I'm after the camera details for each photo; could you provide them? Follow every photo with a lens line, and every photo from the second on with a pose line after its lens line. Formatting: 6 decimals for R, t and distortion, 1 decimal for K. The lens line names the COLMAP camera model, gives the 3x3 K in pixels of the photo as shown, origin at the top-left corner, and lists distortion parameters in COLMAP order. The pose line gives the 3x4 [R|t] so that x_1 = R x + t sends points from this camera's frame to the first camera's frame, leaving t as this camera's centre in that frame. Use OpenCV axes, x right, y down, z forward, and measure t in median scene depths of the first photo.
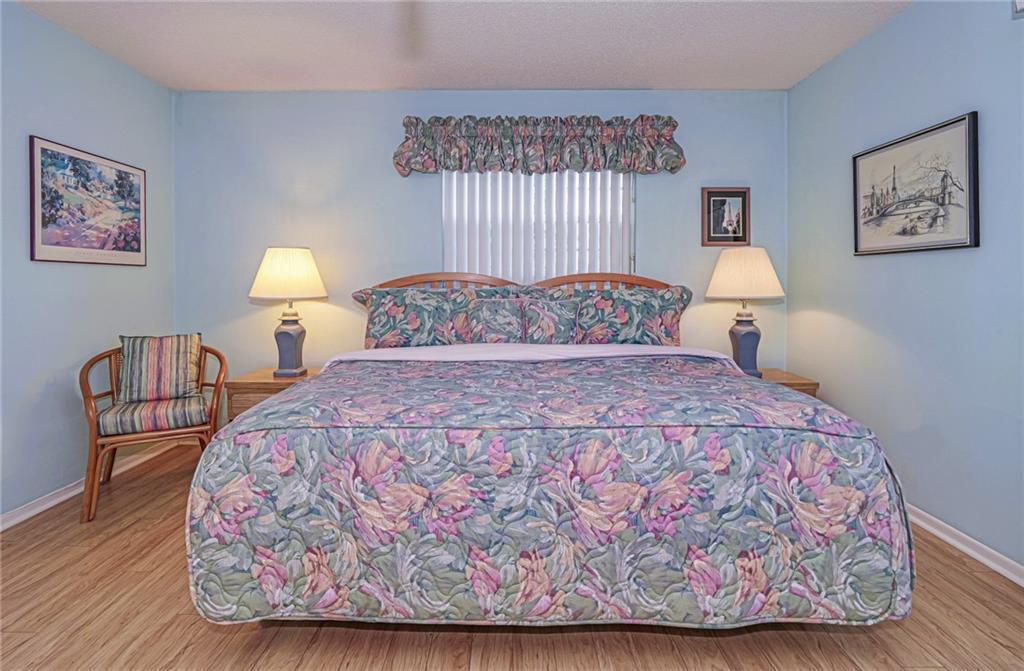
lens RADIAL K [[500.7, 0, 510.7], [0, 500.7, 288.6], [0, 0, 1]] dist [-0.016709, -0.000239]
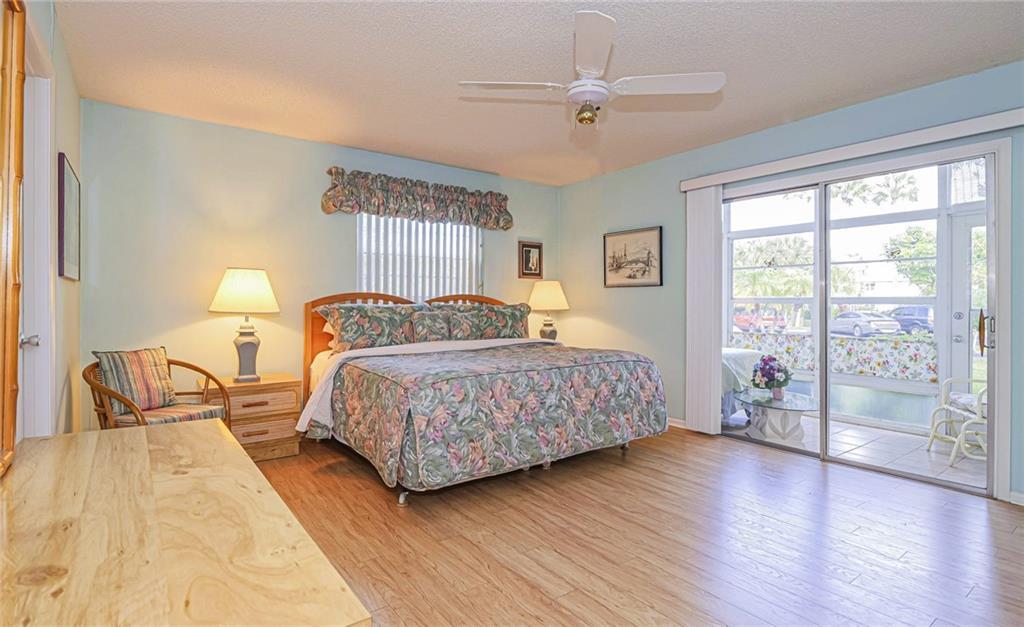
lens RADIAL K [[504.6, 0, 510.2], [0, 504.6, 304.0], [0, 0, 1]] dist [0.018122, -0.000387]
pose [[0.802179, 0.001703, 0.597082, -0.728283], [0.002047, 0.999982, -0.005602, 0.007253], [-0.597080, 0.005716, 0.802161, -0.324267]]
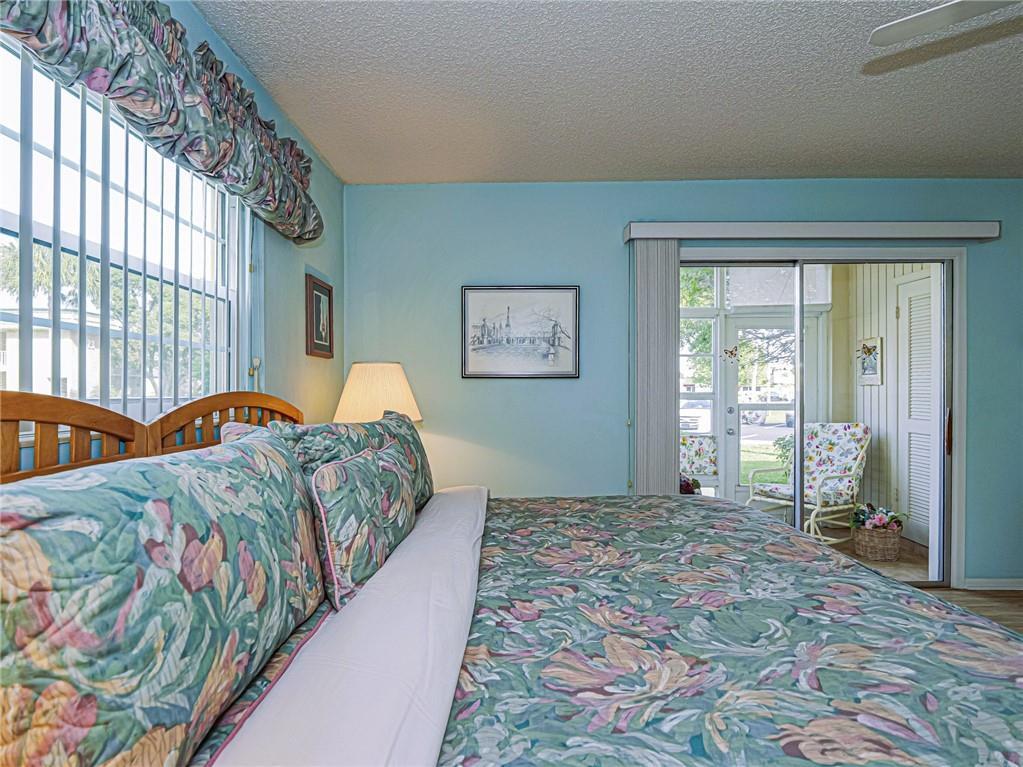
lens RADIAL K [[547.6, 0, 513.1], [0, 547.6, 389.9], [0, 0, 1]] dist [-0.002266, -0.000842]
pose [[0.012013, 0.003568, 0.999921, -0.494371], [0.013181, 0.999906, -0.003727, -0.034261], [-0.999841, 0.013225, 0.011964, 0.855889]]
